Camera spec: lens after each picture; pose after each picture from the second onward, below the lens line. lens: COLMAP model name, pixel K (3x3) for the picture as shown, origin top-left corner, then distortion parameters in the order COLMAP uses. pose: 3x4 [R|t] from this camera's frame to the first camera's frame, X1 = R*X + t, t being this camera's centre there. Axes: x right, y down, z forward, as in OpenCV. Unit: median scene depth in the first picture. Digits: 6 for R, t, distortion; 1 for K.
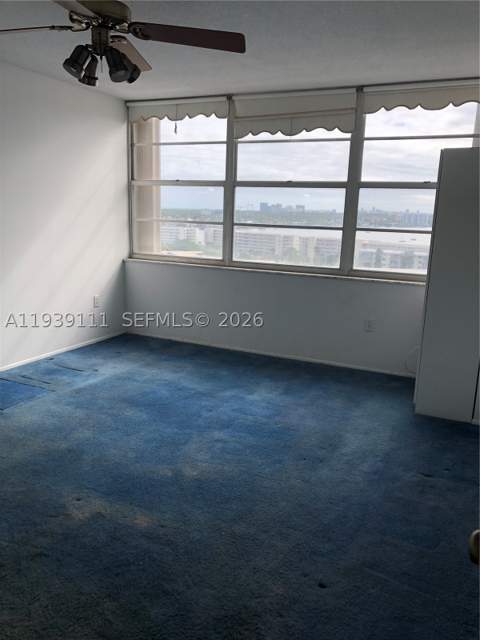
lens RADIAL K [[542.2, 0, 242.1], [0, 542.2, 322.4], [0, 0, 1]] dist [0.035232, -0.020306]
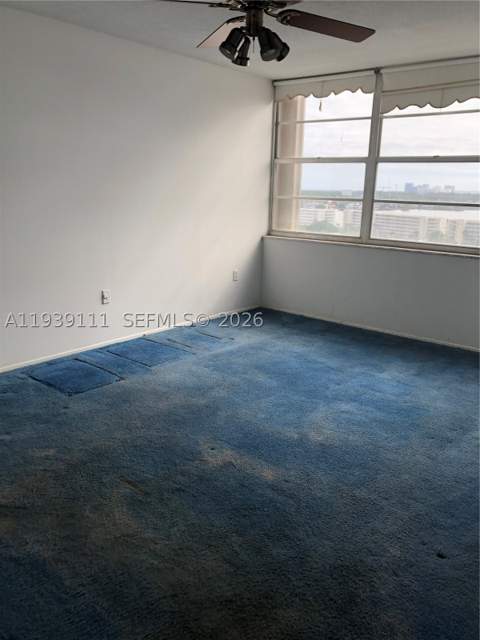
lens RADIAL K [[542.2, 0, 242.1], [0, 542.2, 322.4], [0, 0, 1]] dist [0.035232, -0.020306]
pose [[0.968934, 0.058129, -0.240389, 0.003862], [-0.050365, 0.997995, 0.038321, 0.014172], [0.242135, -0.025023, 0.969920, -0.025559]]
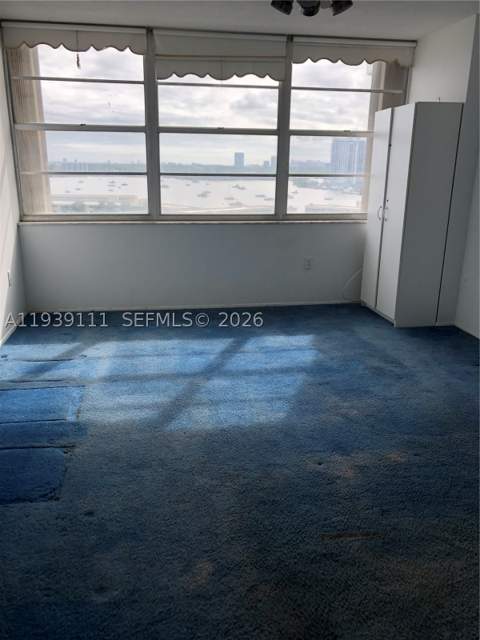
lens RADIAL K [[542.2, 0, 242.1], [0, 542.2, 322.4], [0, 0, 1]] dist [0.035232, -0.020306]
pose [[0.815797, -0.182269, 0.548866, -0.514607], [0.132669, 0.982710, 0.129151, -0.038238], [-0.562917, -0.032543, 0.825873, 0.162177]]
